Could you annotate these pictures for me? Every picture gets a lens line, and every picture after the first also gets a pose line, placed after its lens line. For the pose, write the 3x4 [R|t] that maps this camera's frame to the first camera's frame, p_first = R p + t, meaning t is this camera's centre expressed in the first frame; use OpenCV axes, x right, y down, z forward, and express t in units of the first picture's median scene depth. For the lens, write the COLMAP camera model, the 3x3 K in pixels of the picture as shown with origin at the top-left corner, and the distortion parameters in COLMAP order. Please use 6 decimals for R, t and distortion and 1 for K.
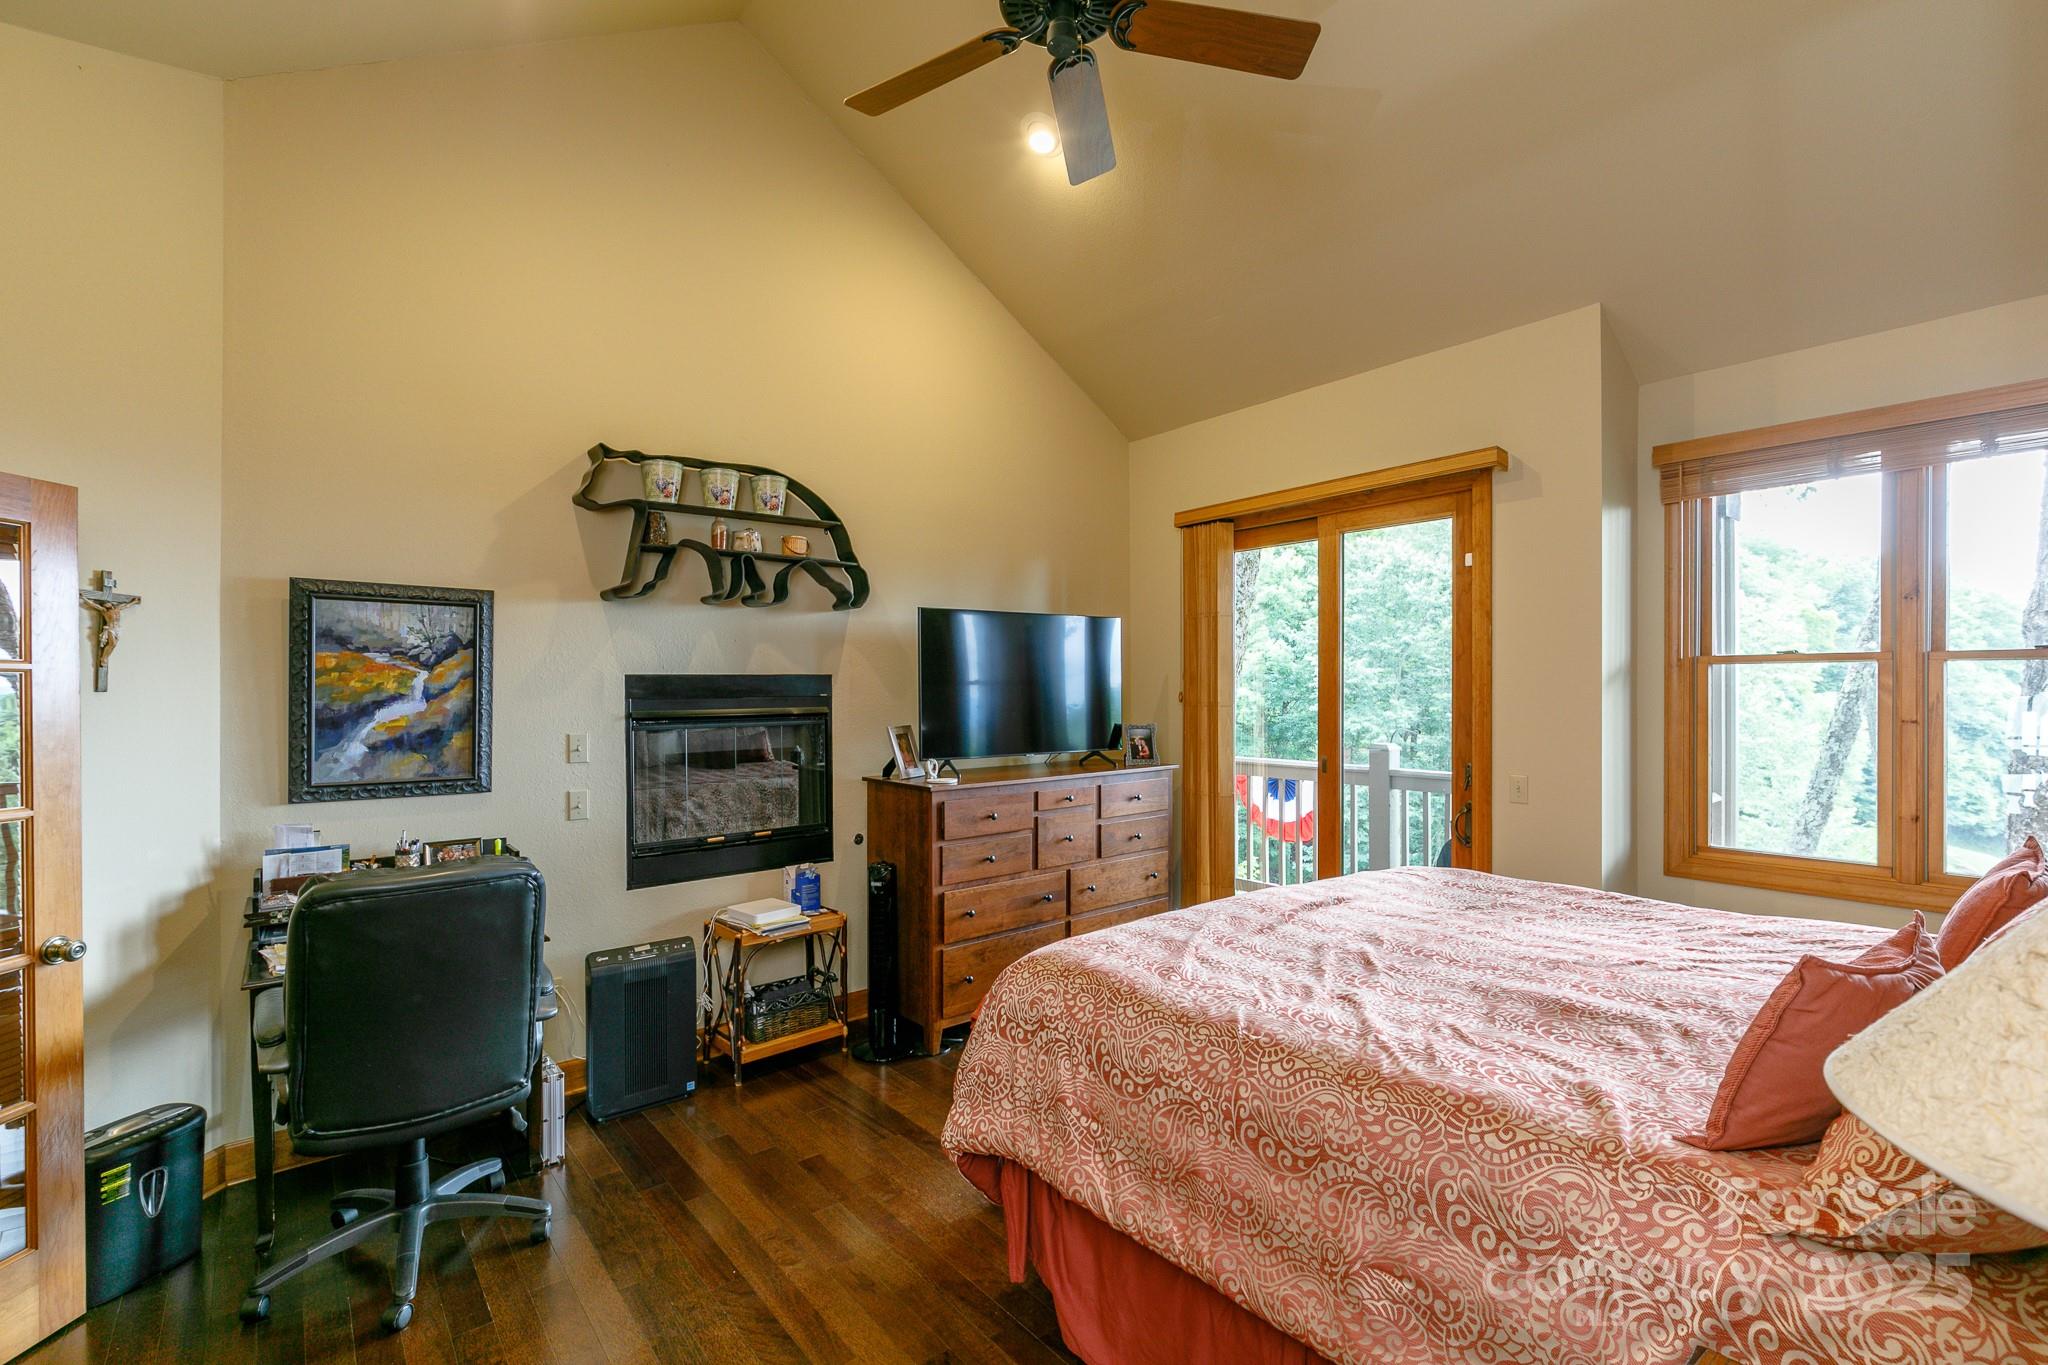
lens RADIAL K [[931.4, 0, 1014.3], [0, 931.4, 698.5], [0, 0, 1]] dist [0.013288, -0.002235]
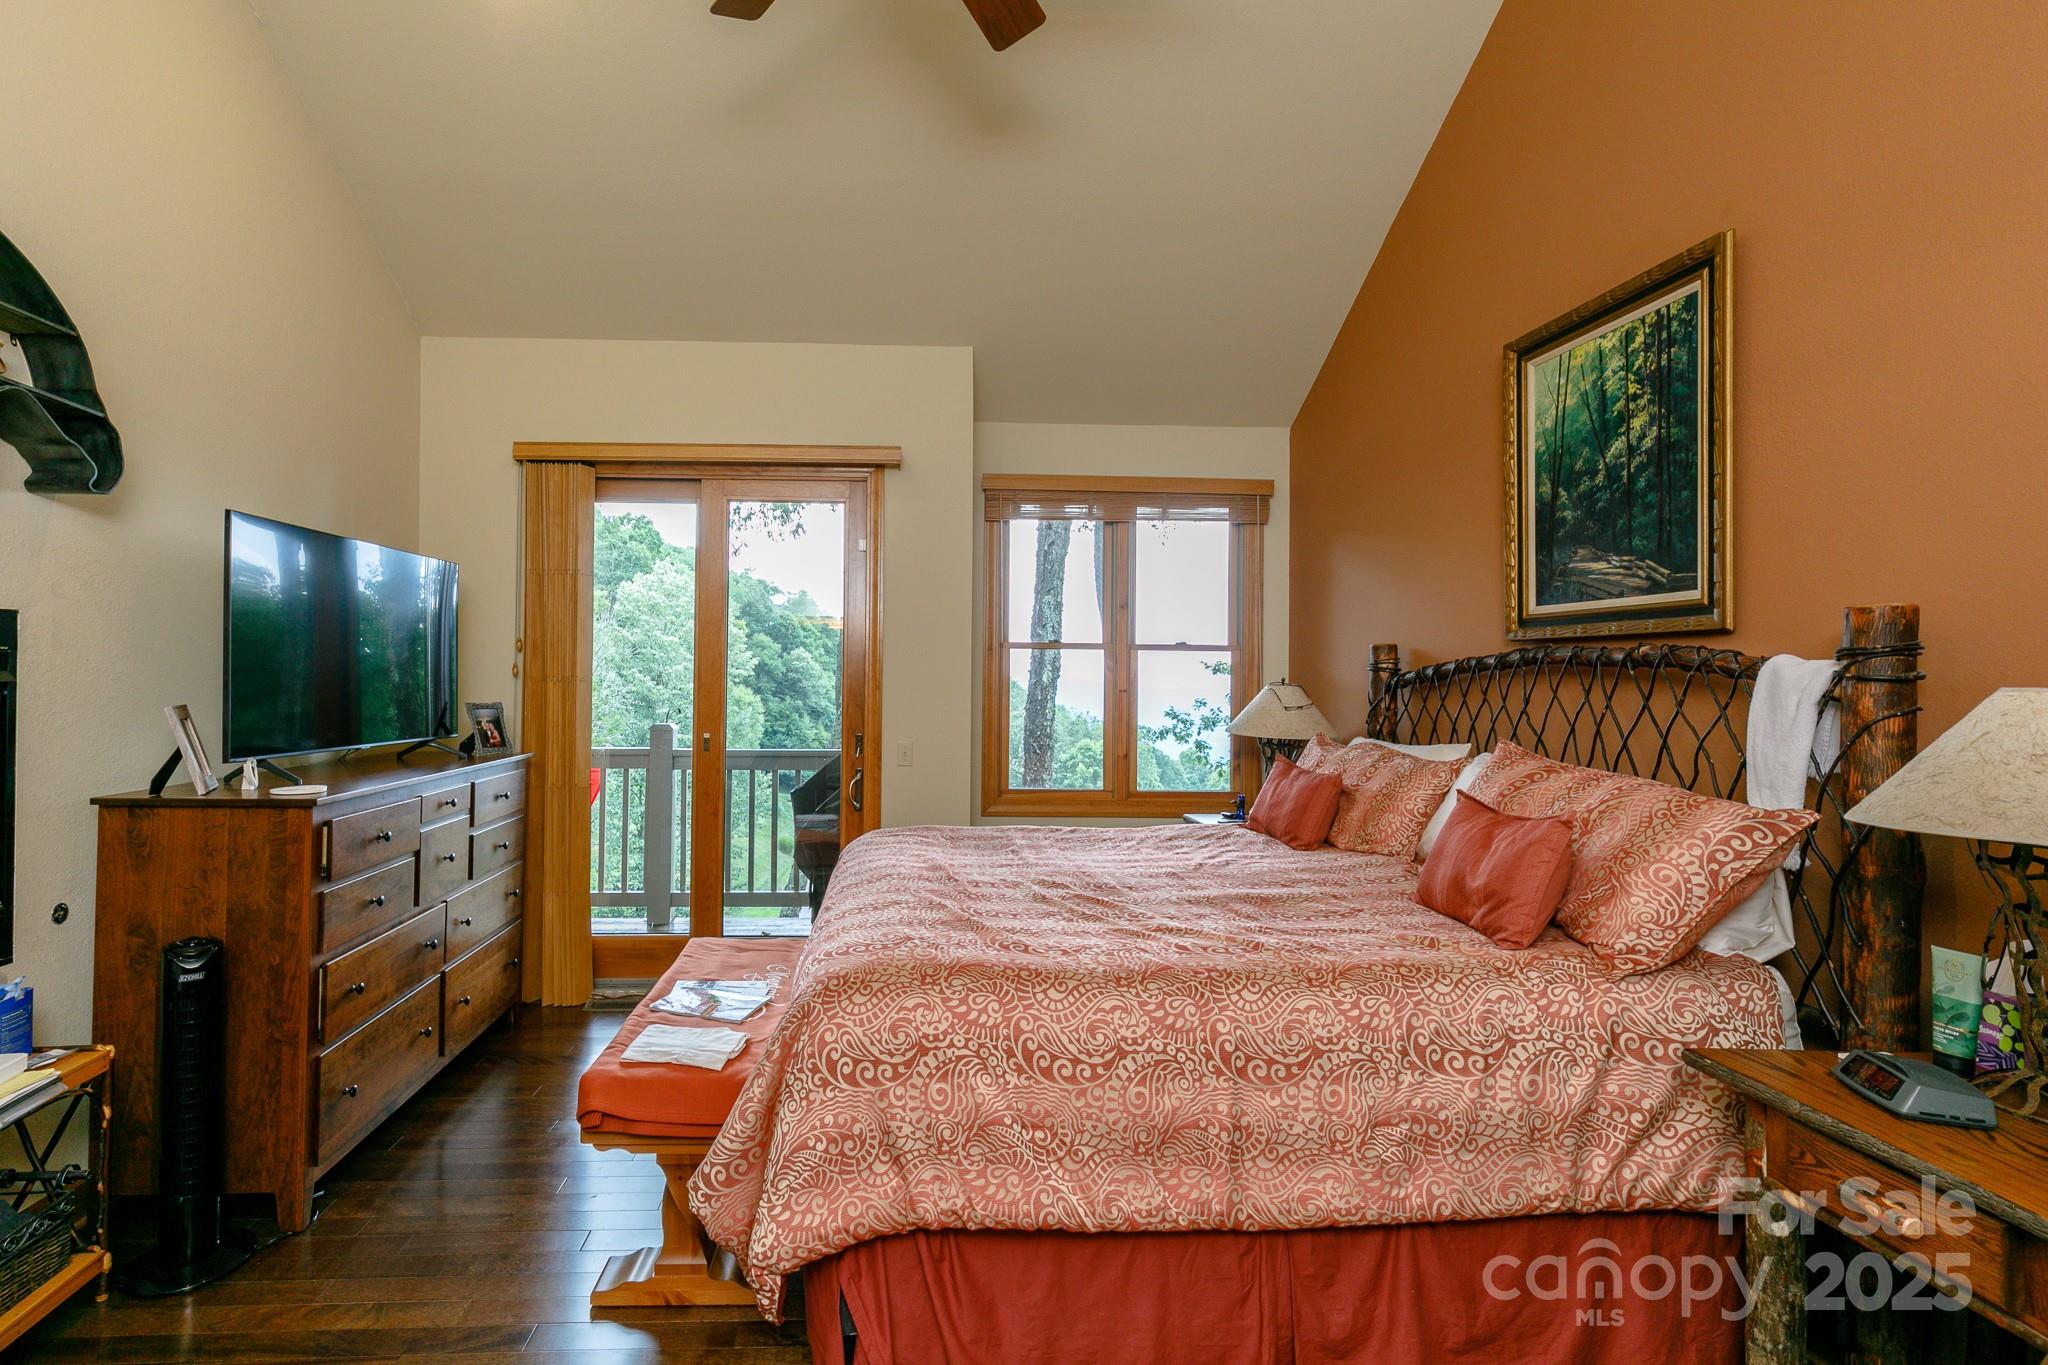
lens RADIAL K [[931.4, 0, 1015.7], [0, 931.4, 676.6], [0, 0, 1]] dist [0.013288, -0.002235]
pose [[0.595845, 0.010232, 0.803034, -0.615840], [-0.002425, 0.999937, -0.010942, 0.036127], [-0.803096, 0.004573, 0.595832, 0.476354]]
